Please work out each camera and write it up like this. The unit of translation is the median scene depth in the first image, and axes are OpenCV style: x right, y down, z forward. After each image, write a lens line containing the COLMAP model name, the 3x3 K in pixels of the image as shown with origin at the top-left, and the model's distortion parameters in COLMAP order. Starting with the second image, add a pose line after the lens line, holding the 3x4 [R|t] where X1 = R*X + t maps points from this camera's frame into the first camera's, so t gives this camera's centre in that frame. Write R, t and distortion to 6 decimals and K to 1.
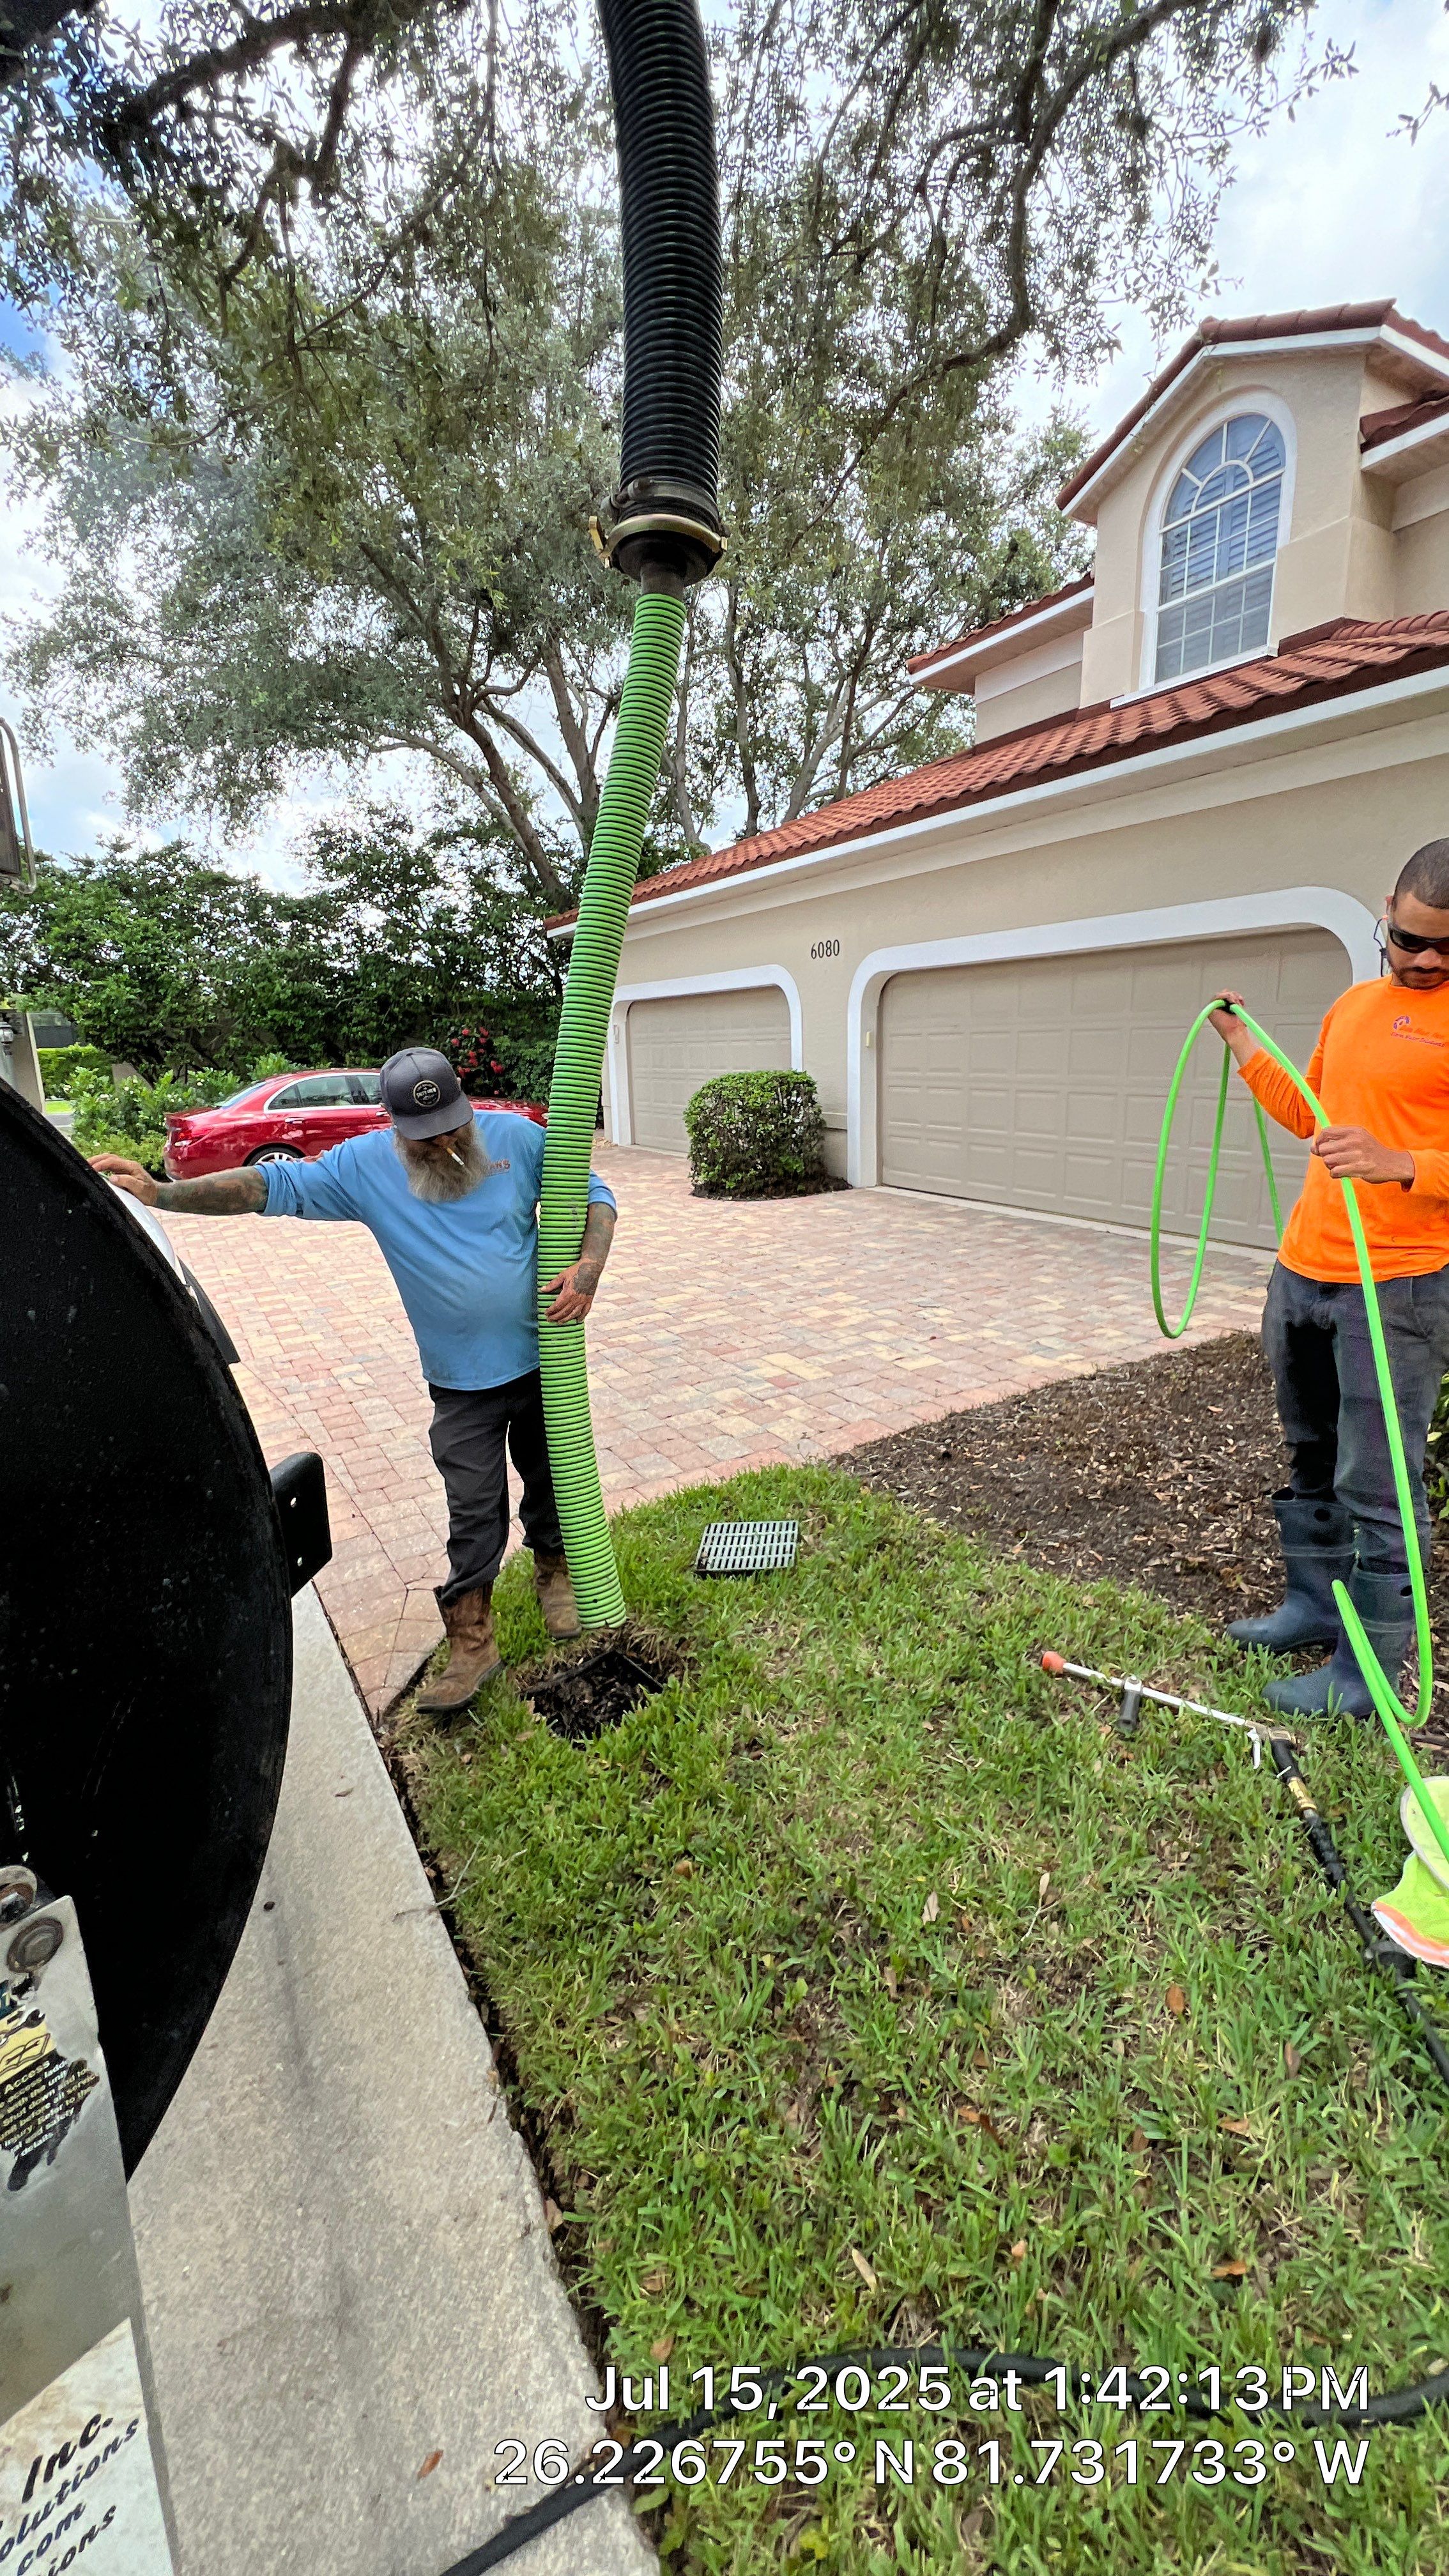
lens RADIAL K [[1056.6, 0, 724.5], [0, 1056.6, 1288.0], [0, 0, 1]] dist [-0.001428, -0.000065]
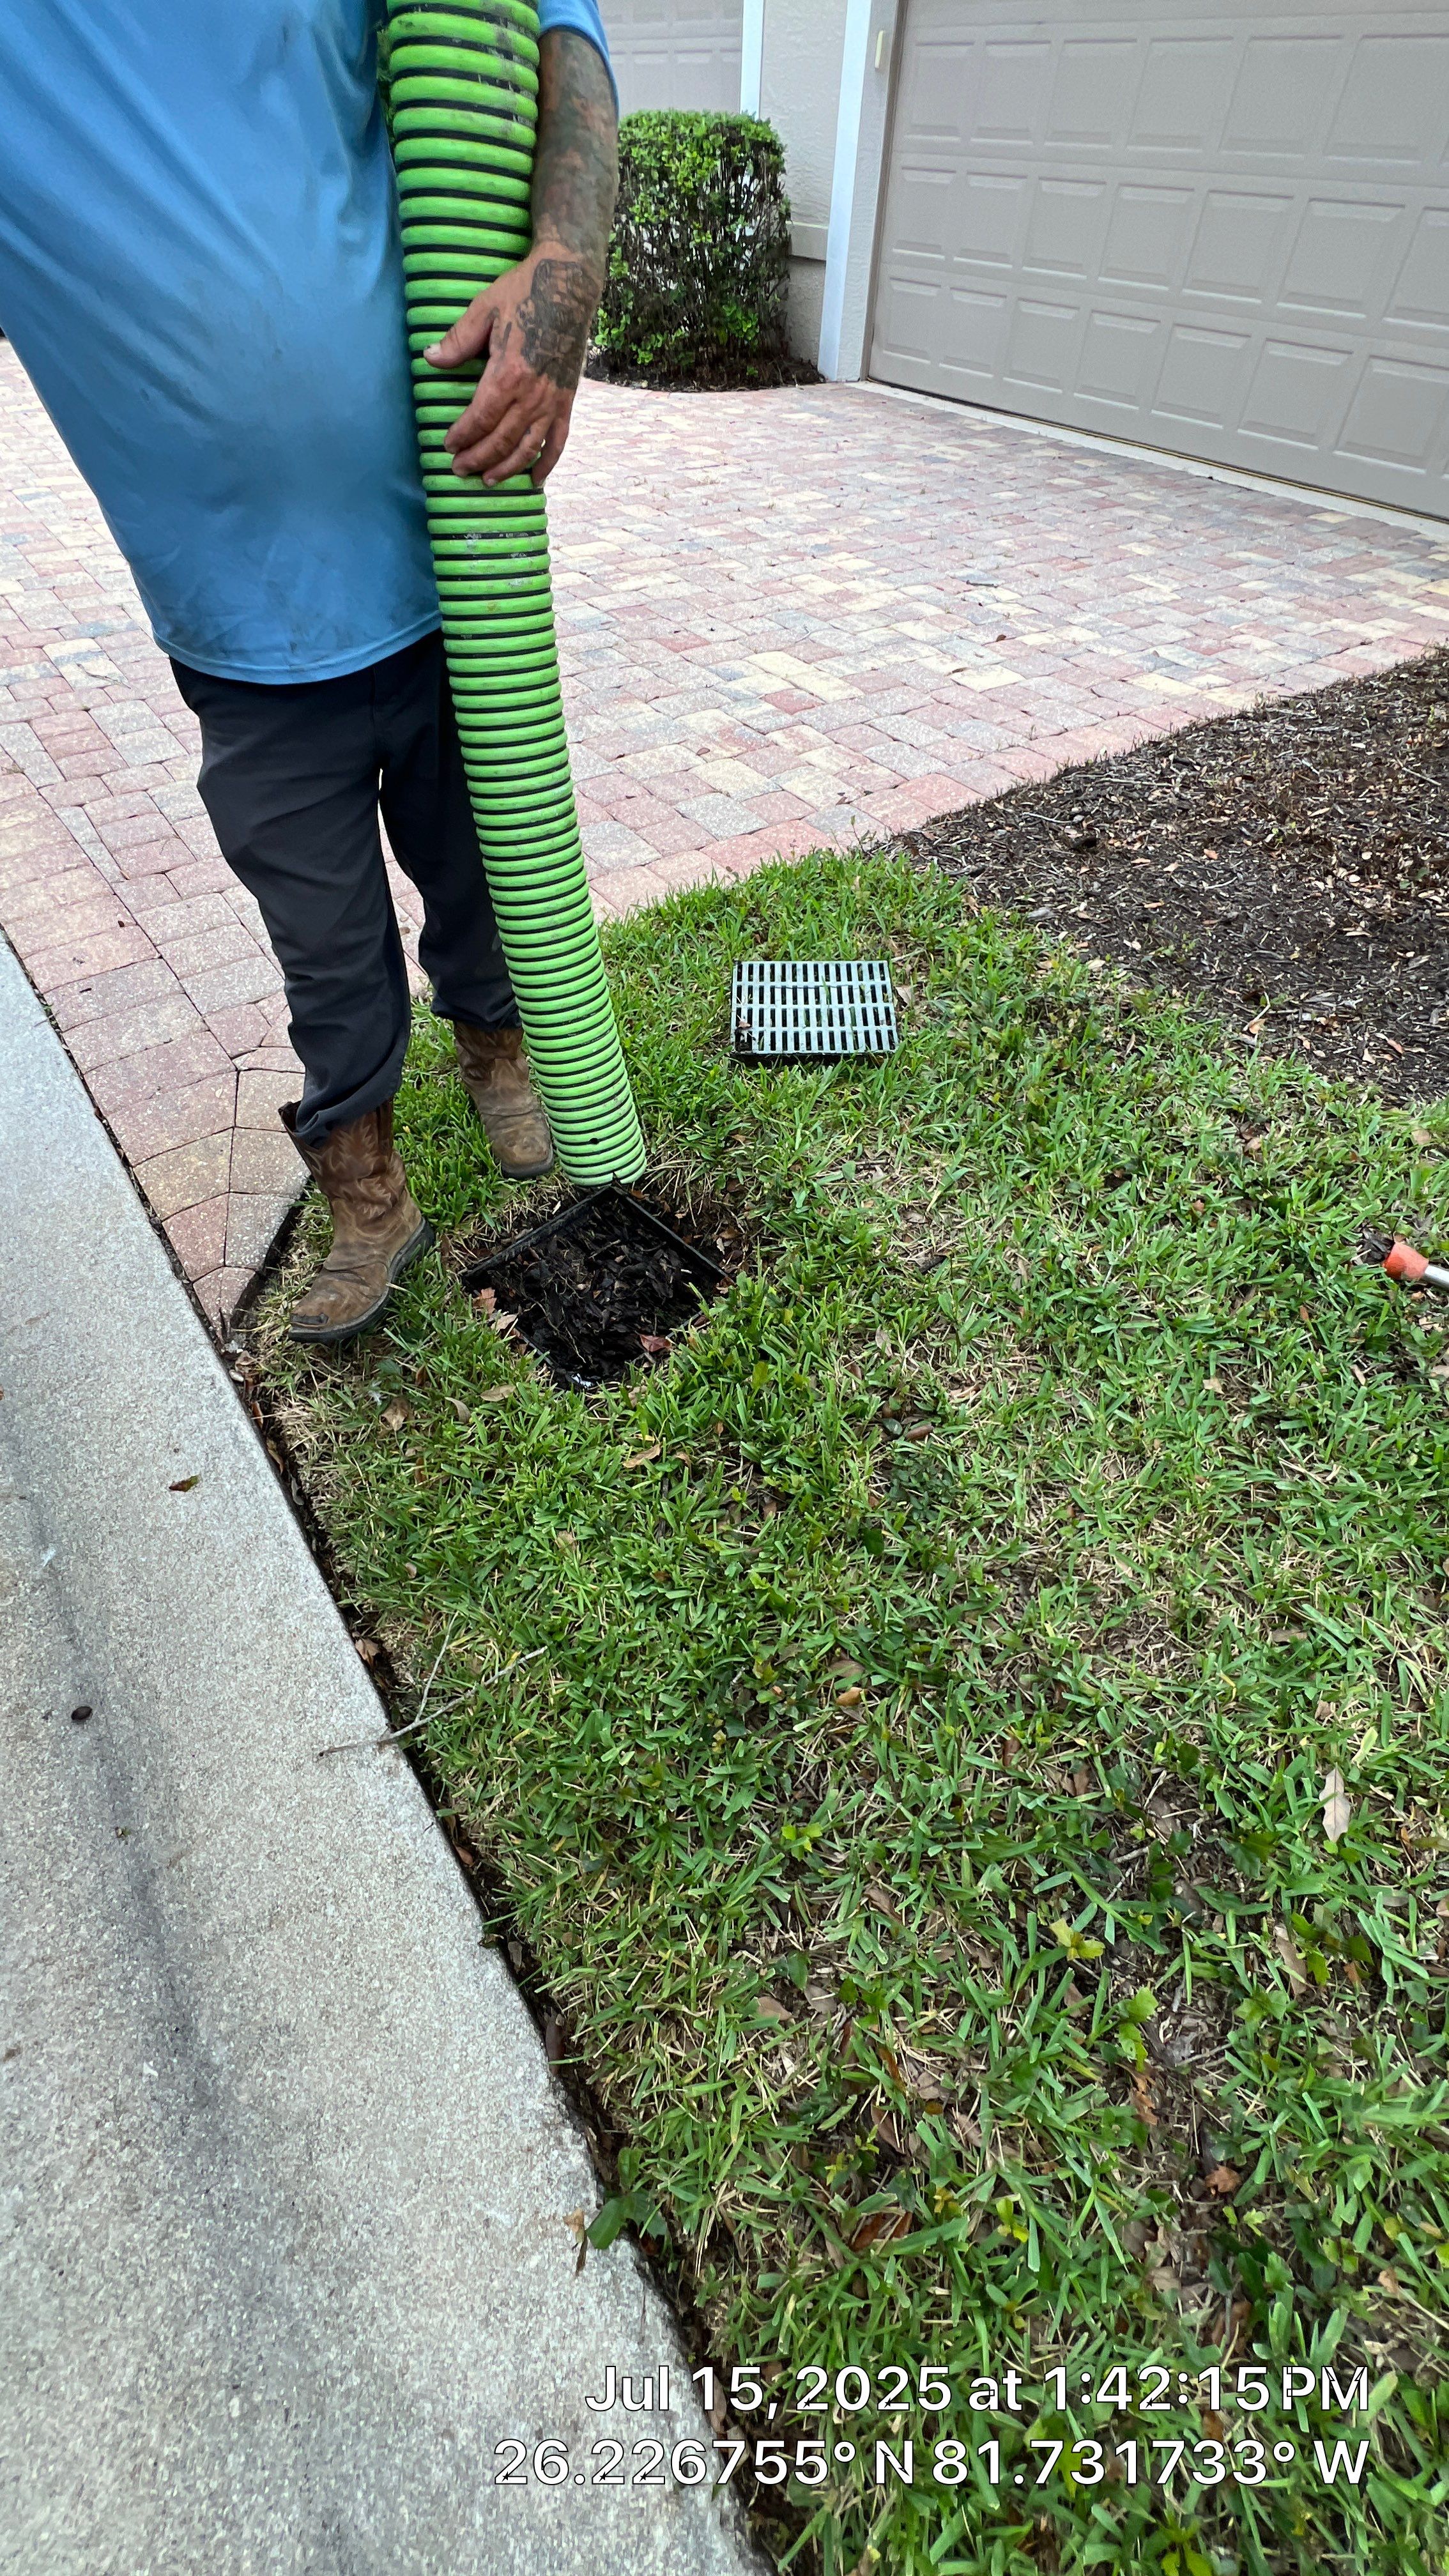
lens RADIAL K [[1011.1, 0, 724.5], [0, 1011.1, 1288.0], [0, 0, 1]] dist [-0.003847, 0.000162]
pose [[0.992114, -0.024954, 0.122833, -0.094057], [-0.049791, 0.820882, 0.568923, 0.045947], [-0.115028, -0.570552, 0.813166, 0.407386]]
